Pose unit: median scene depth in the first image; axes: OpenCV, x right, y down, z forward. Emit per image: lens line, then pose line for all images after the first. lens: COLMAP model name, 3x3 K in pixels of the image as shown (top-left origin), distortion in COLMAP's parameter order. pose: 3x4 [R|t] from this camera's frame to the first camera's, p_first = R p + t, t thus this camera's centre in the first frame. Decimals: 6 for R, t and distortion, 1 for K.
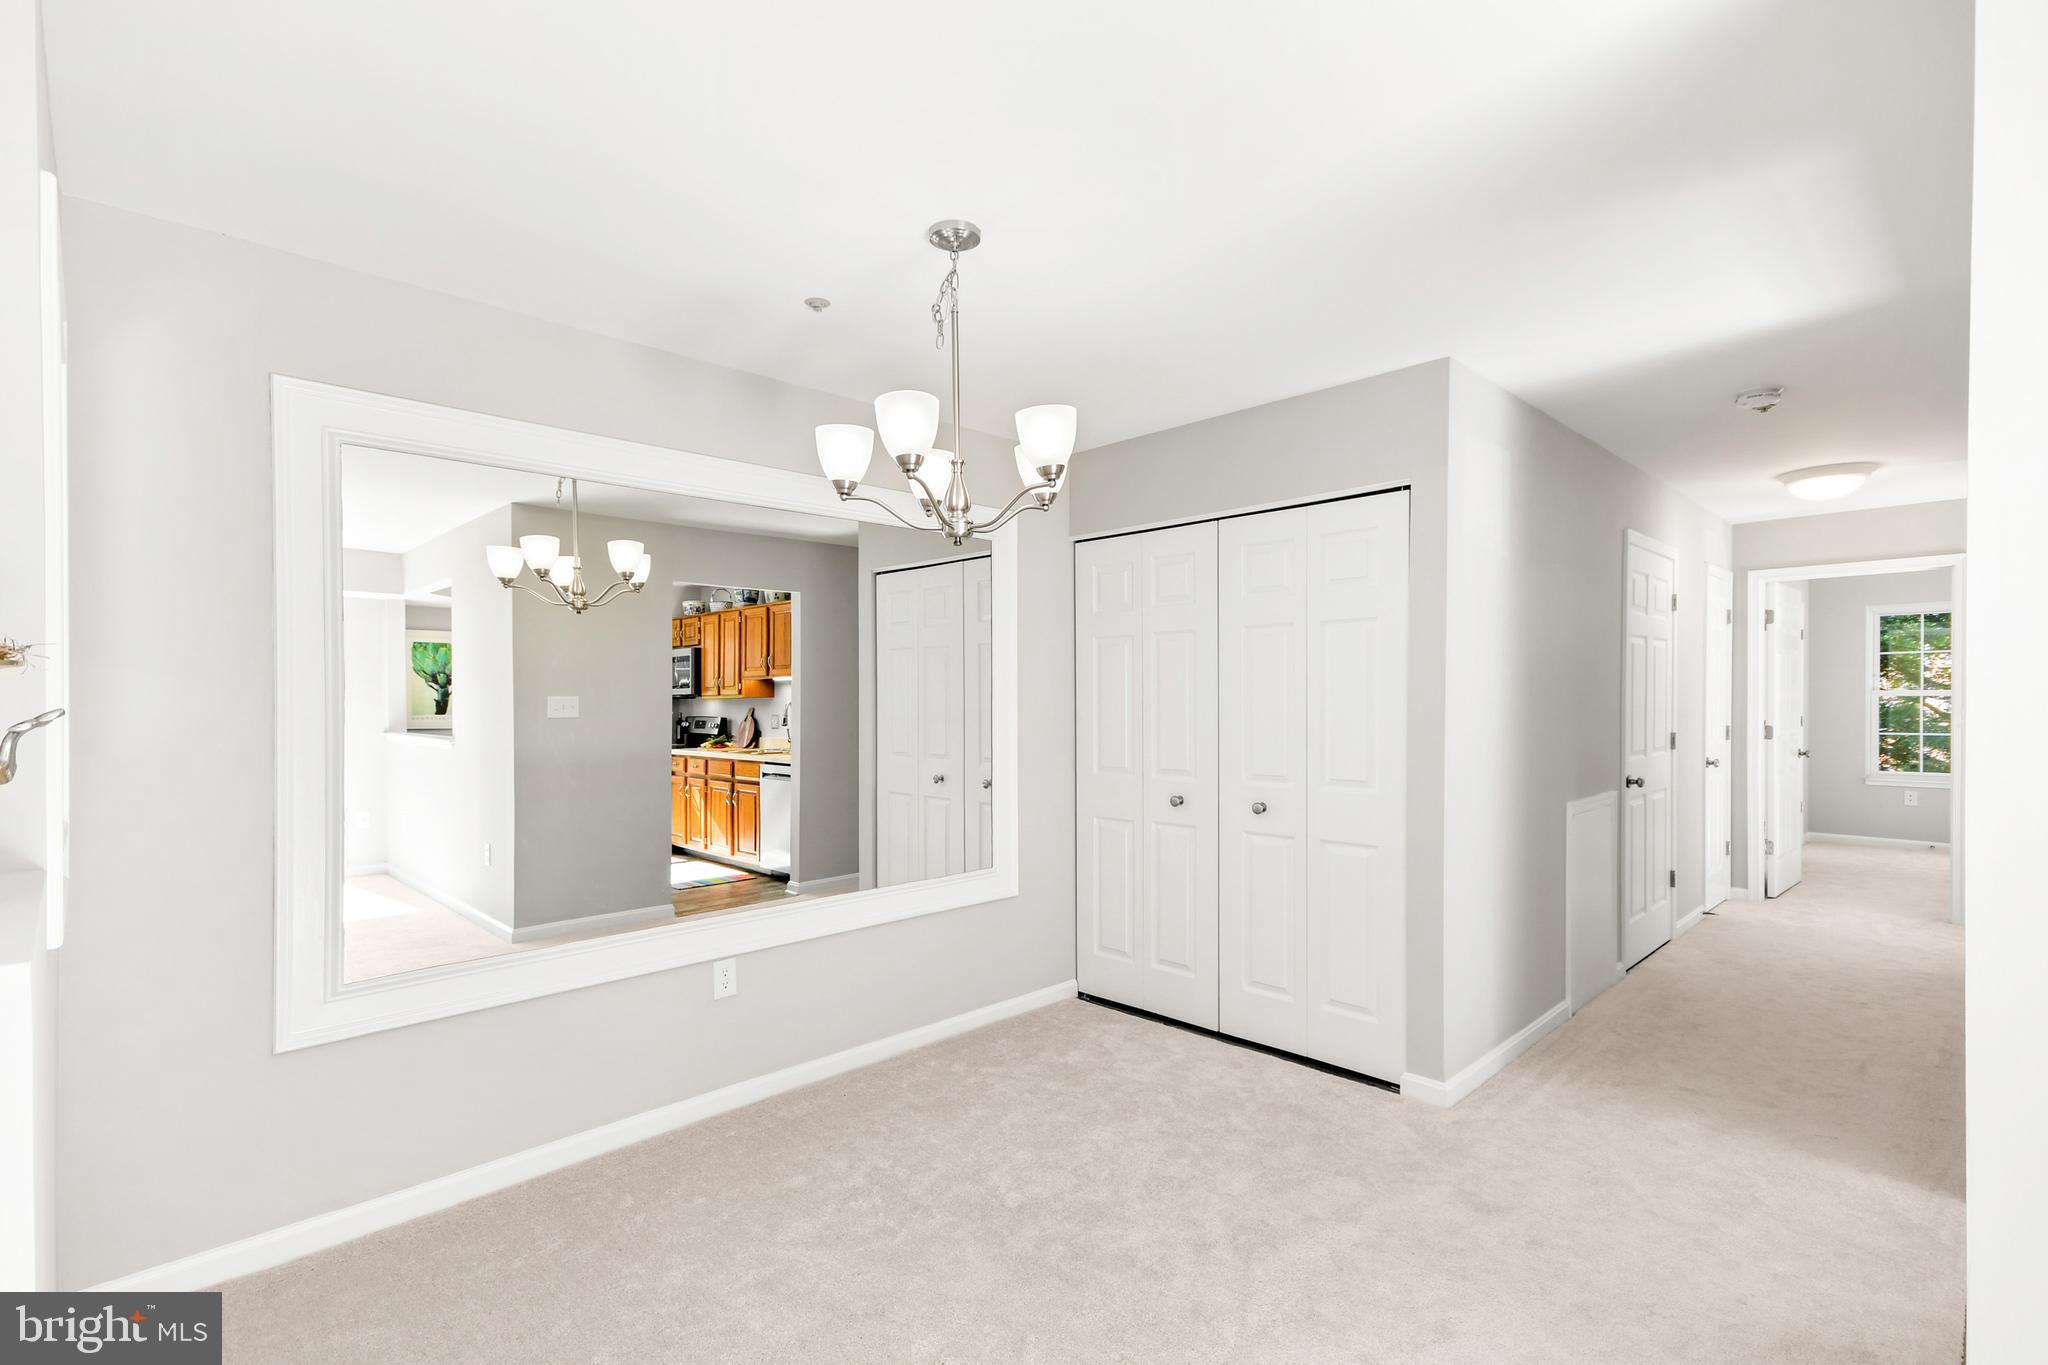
lens RADIAL K [[956.7, 0, 1029.8], [0, 956.7, 694.1], [0, 0, 1]] dist [0.023585, -0.002826]
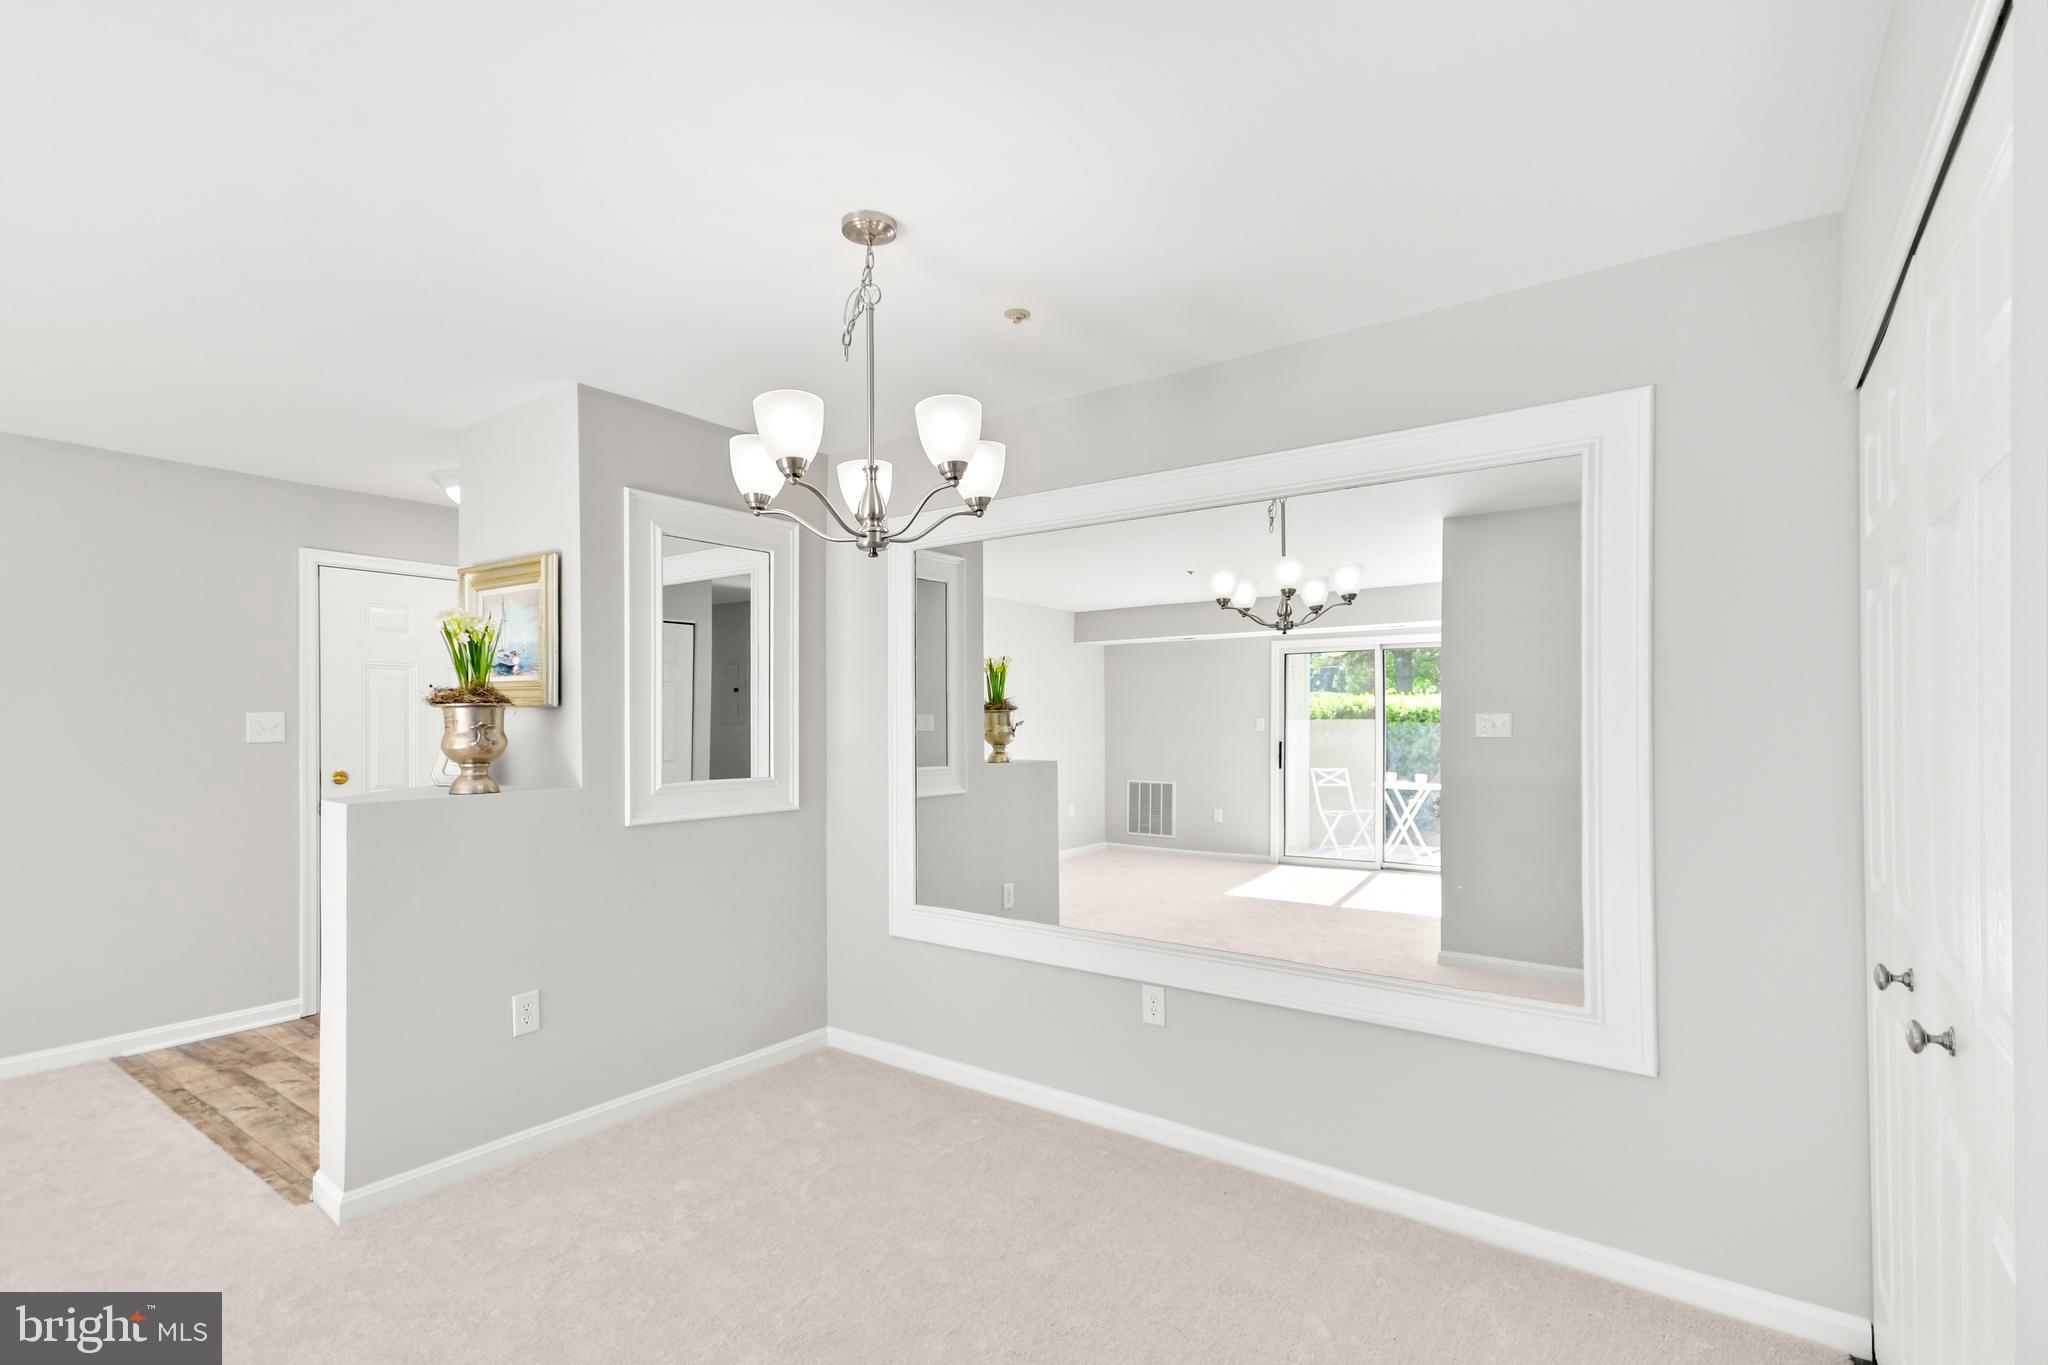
lens RADIAL K [[956.7, 0, 990.3], [0, 956.7, 712.2], [0, 0, 1]] dist [0.023585, -0.002826]
pose [[0.151535, -0.000075, -0.988452, 0.461227], [0.004512, 0.999990, 0.000616, -0.001776], [0.988442, -0.004553, 0.151534, 0.515384]]
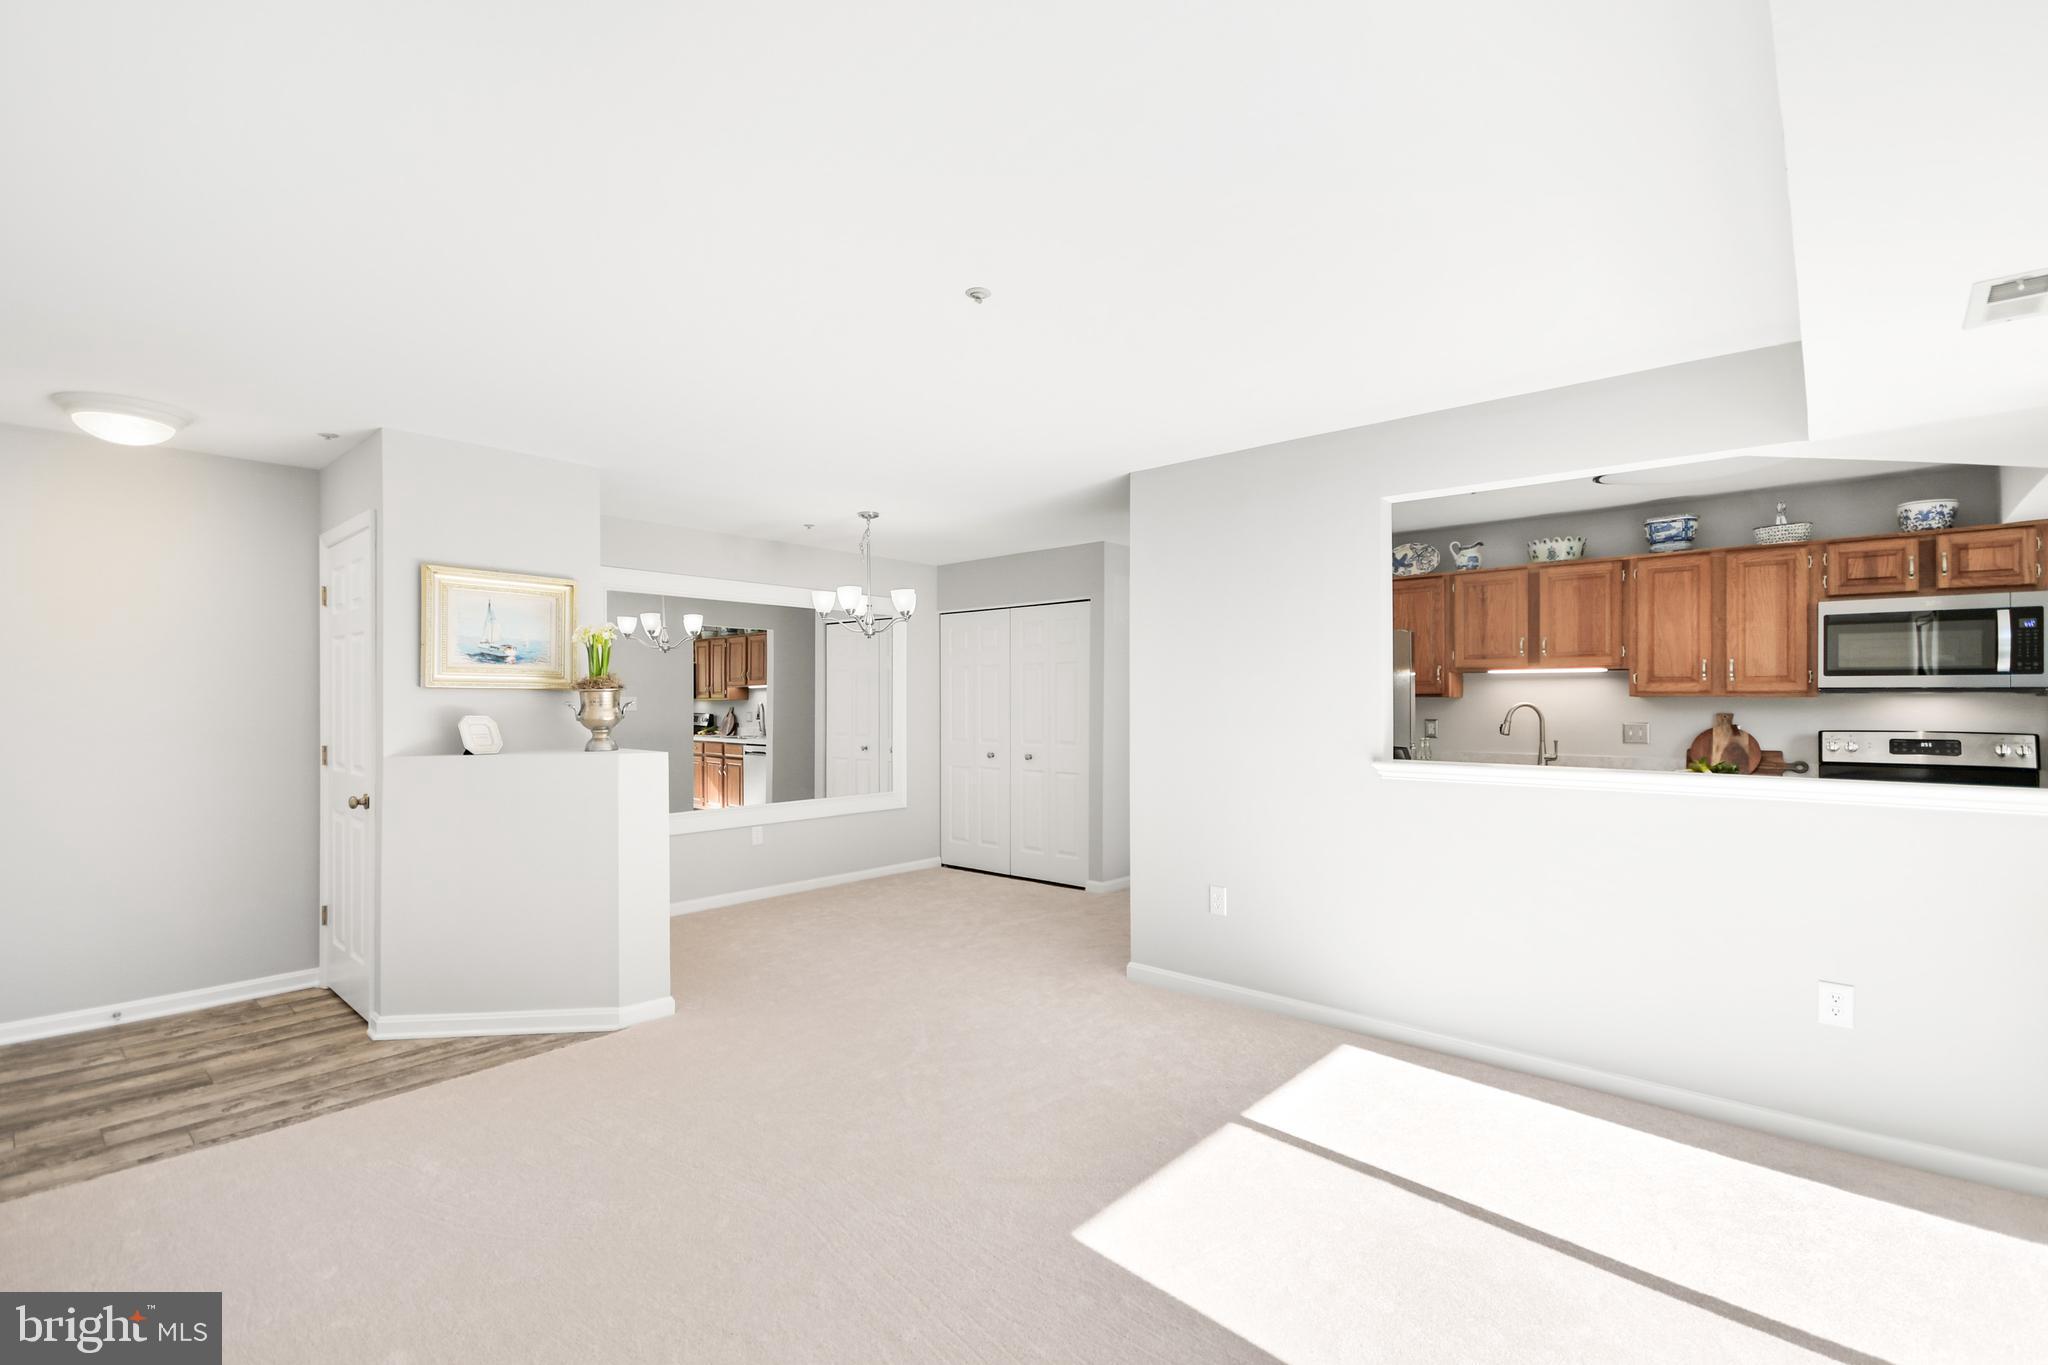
lens RADIAL K [[906.8, 0, 1014.2], [0, 906.8, 687.7], [0, 0, 1]] dist [0.011954, -0.007363]
pose [[0.998129, 0.005206, 0.060923, 0.083180], [-0.004478, 0.999917, -0.012075, 0.000019], [-0.060981, 0.011780, 0.998069, -0.726893]]
